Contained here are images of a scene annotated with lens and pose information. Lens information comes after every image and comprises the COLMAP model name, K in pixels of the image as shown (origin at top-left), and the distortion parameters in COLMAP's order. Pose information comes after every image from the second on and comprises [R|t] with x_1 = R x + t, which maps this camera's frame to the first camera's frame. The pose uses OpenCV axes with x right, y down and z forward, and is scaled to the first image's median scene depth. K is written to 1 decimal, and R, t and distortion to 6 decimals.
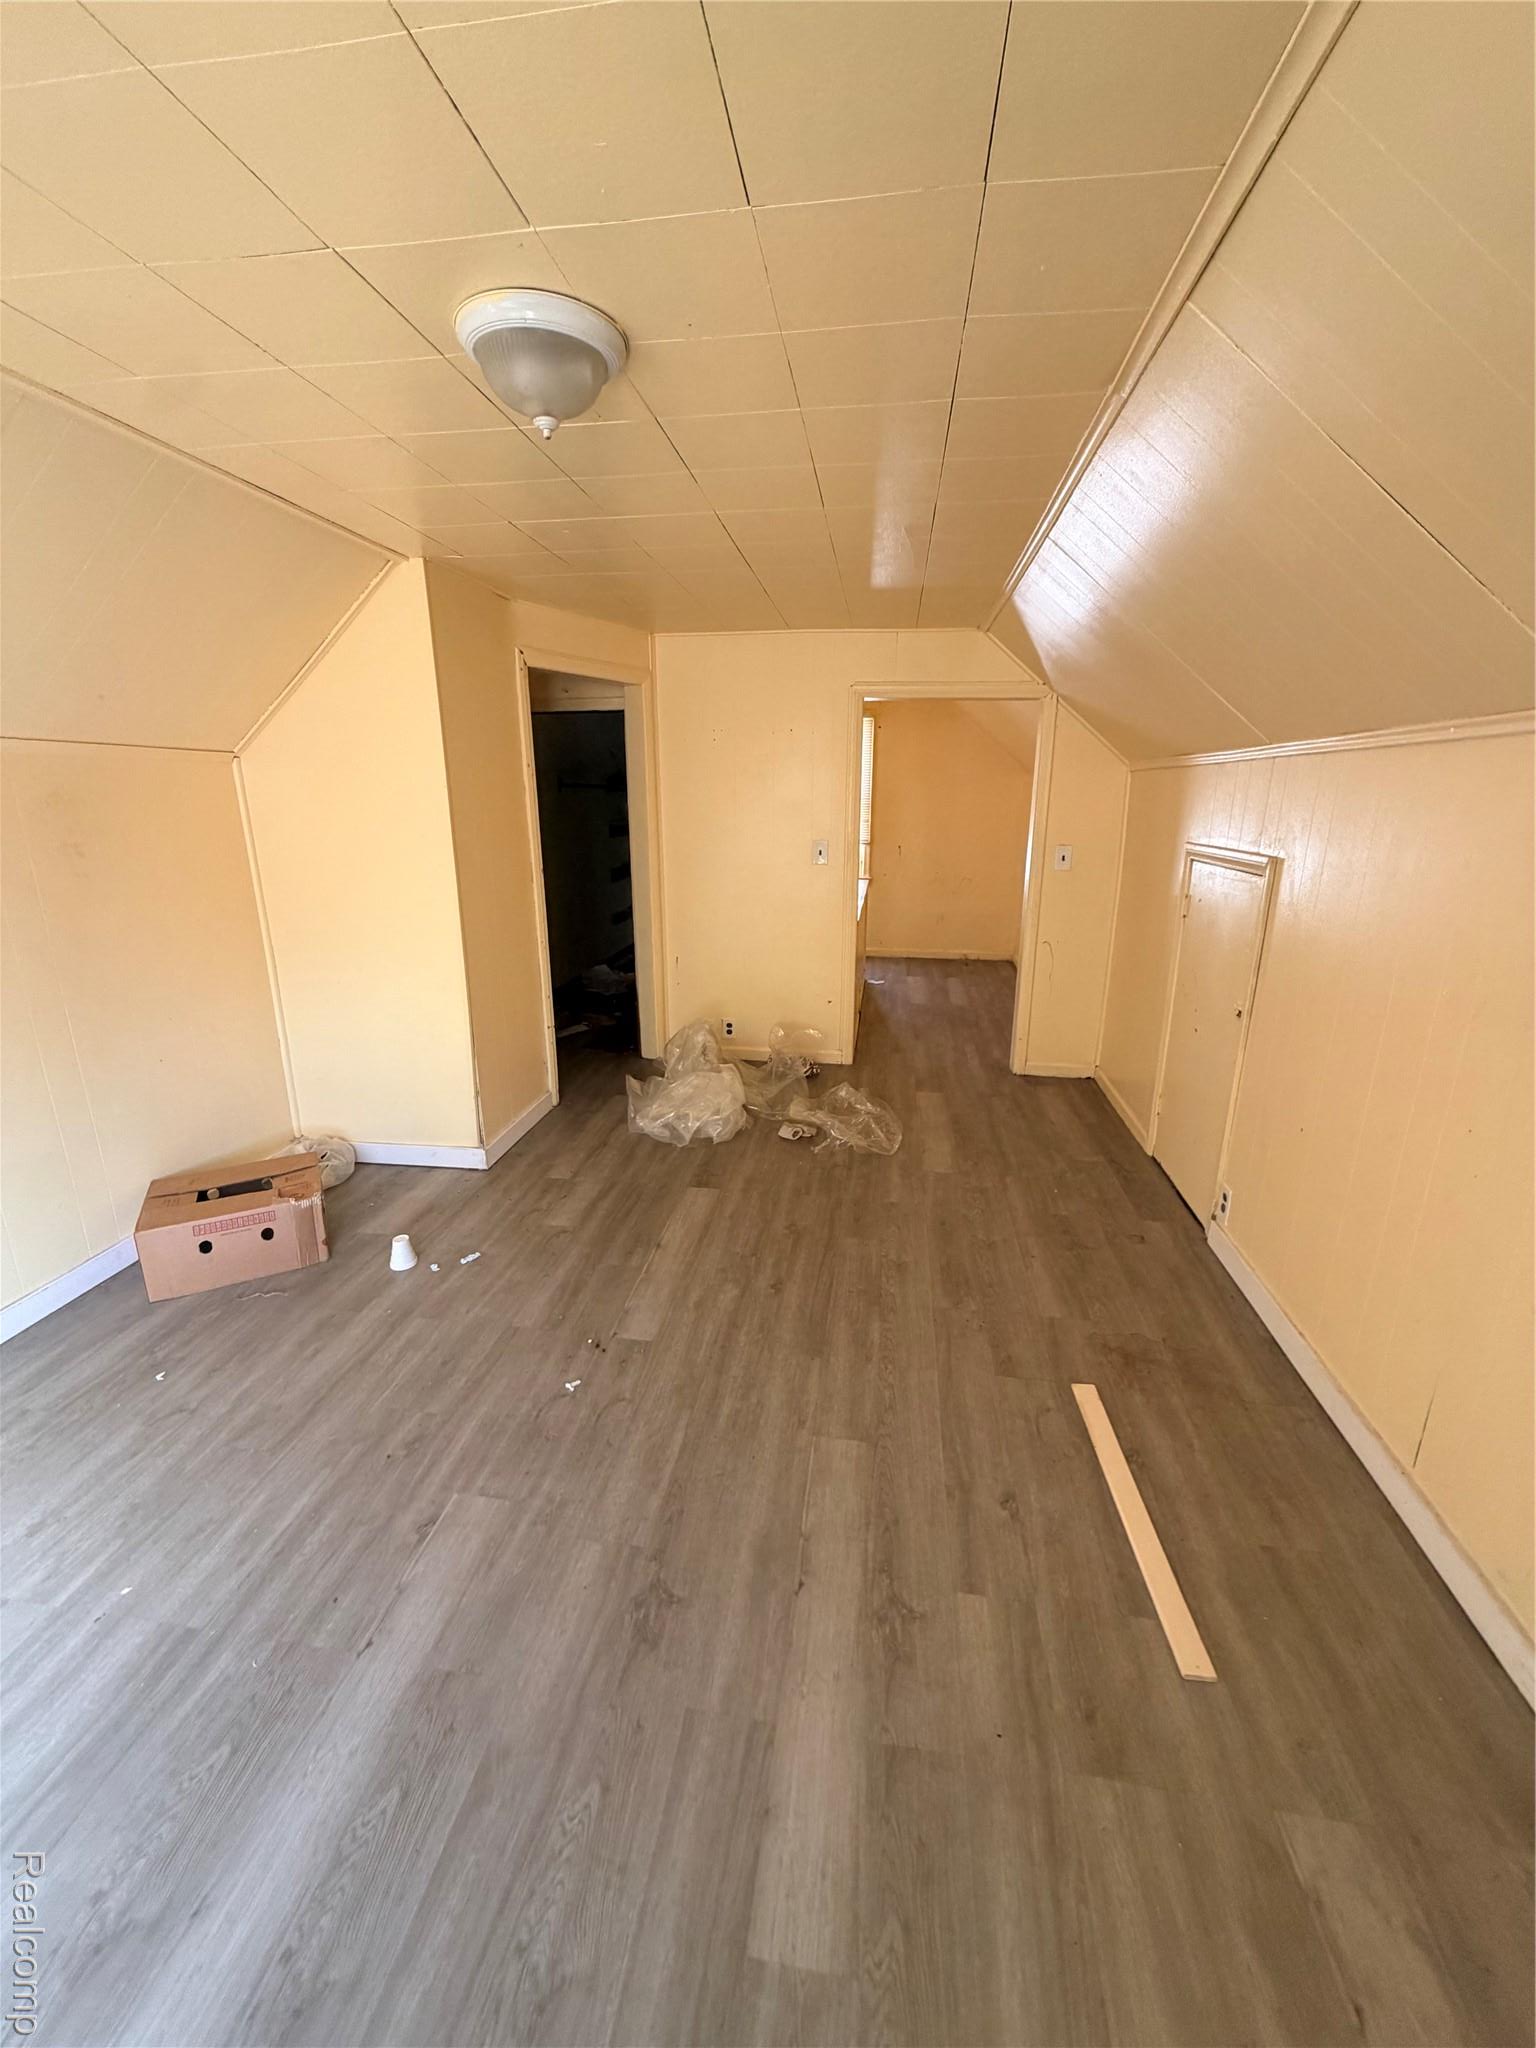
lens RADIAL K [[819.5, 0, 769.5], [0, 819.5, 1022.0], [0, 0, 1]] dist [0.004065, 0.000528]
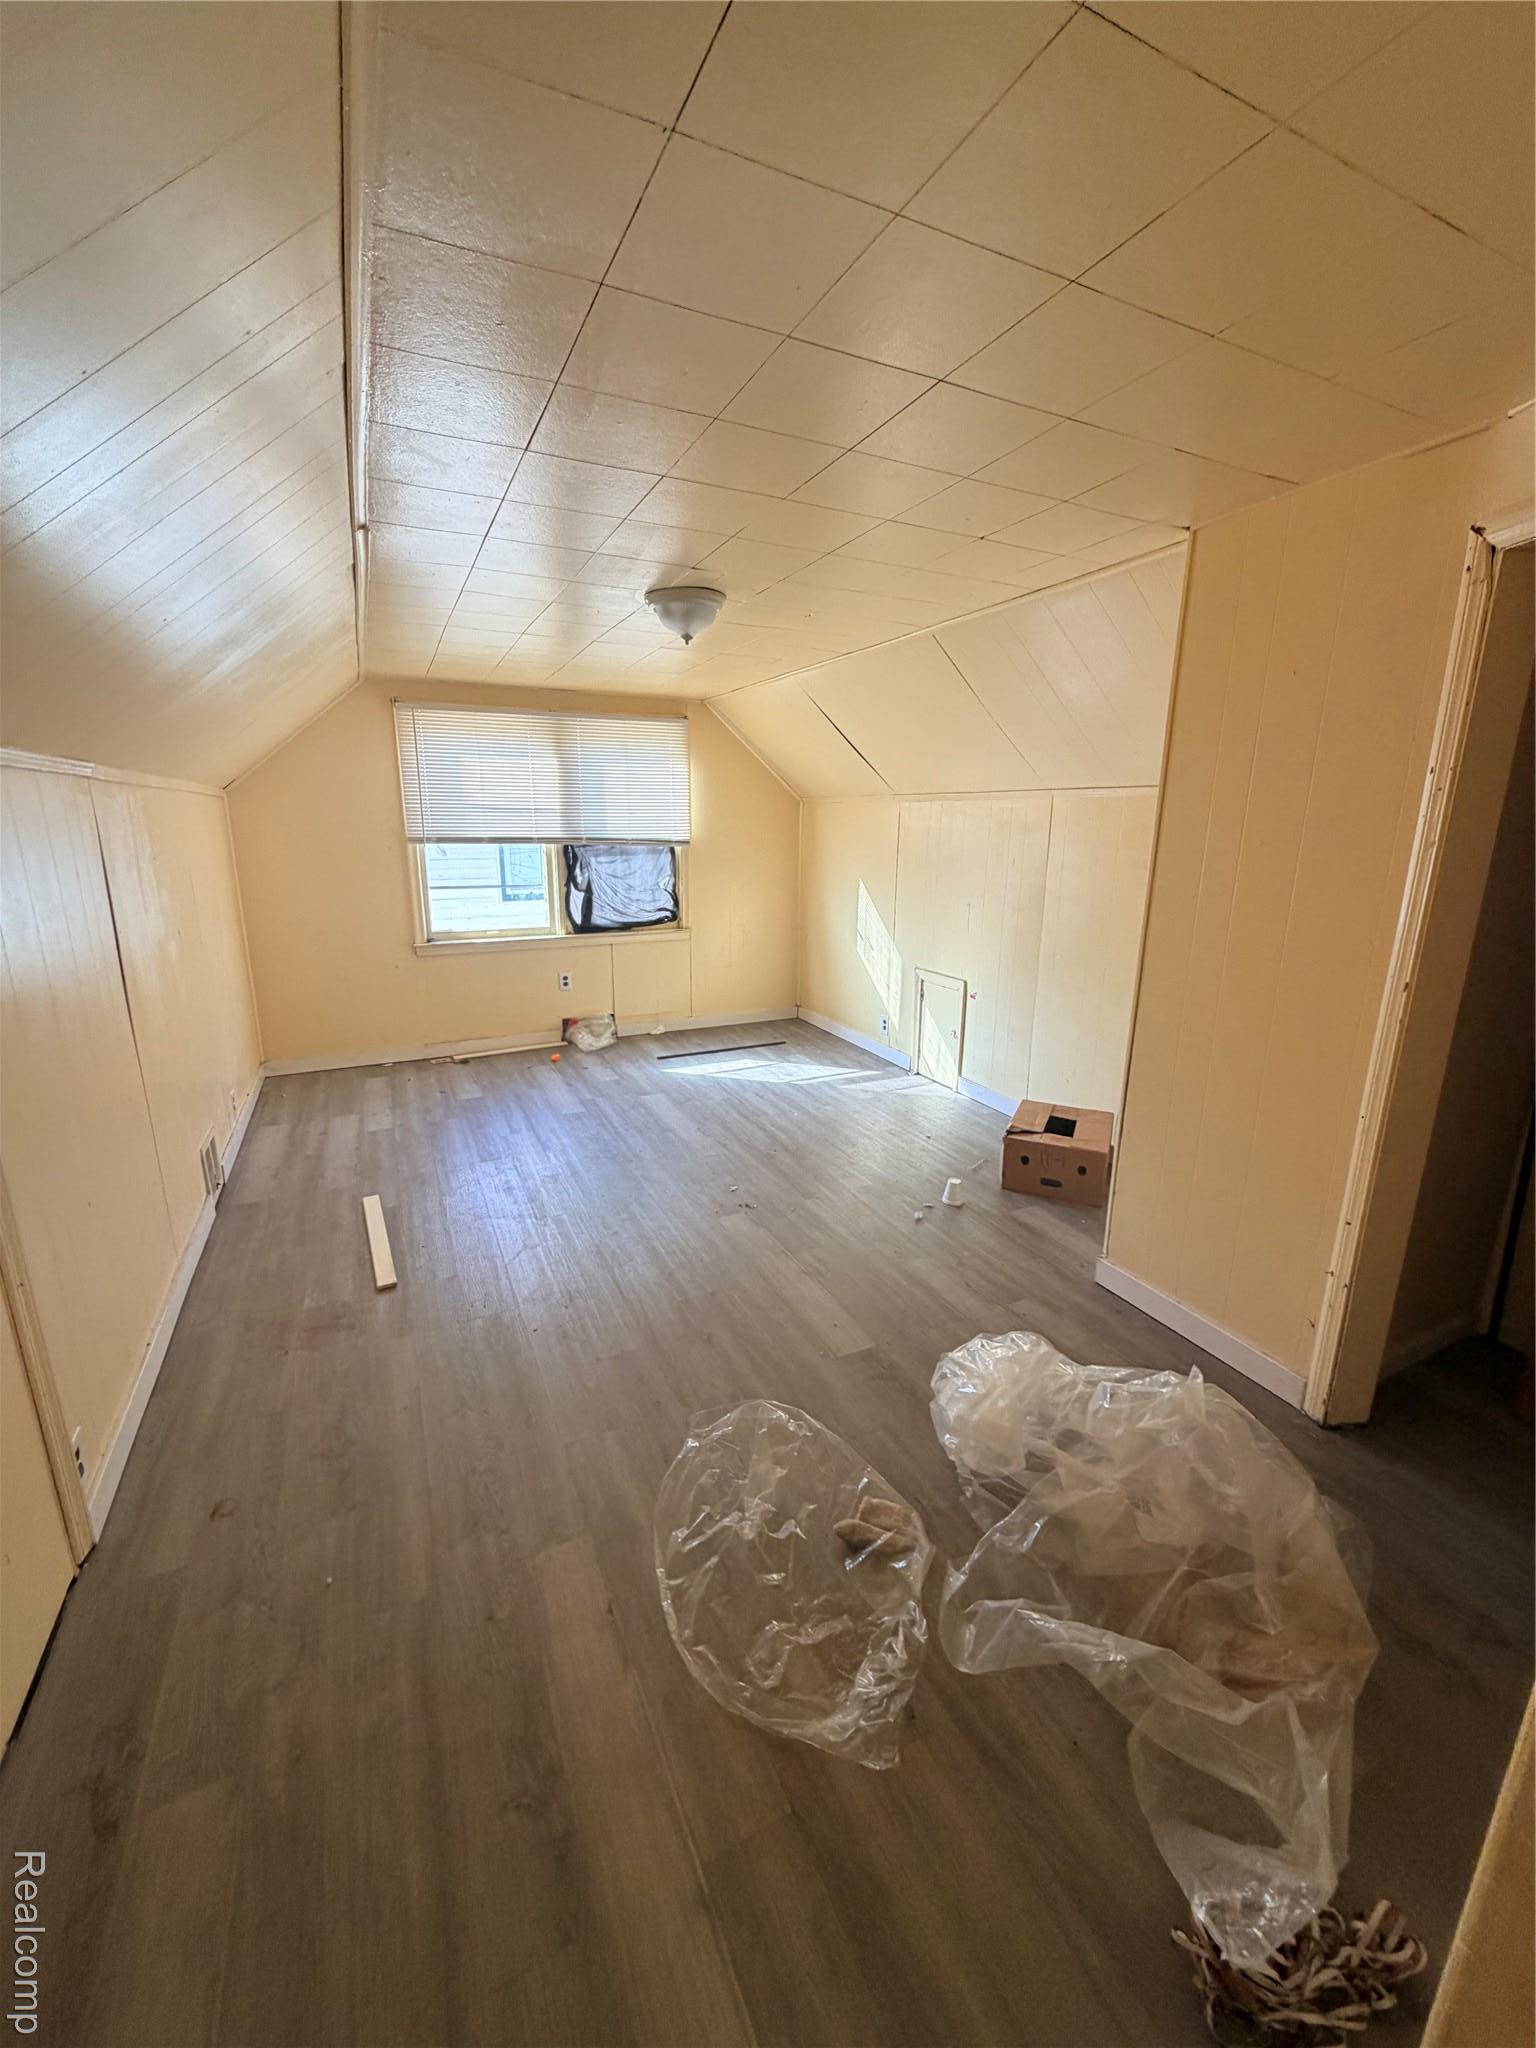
lens RADIAL K [[819.5, 0, 769.6], [0, 819.5, 1023.2], [0, 0, 1]] dist [0.004065, 0.000528]
pose [[-0.826917, 0.132166, -0.546572, 0.498882], [-0.159139, 0.877249, 0.452890, -0.540750], [0.539336, 0.461483, -0.704379, 1.896422]]
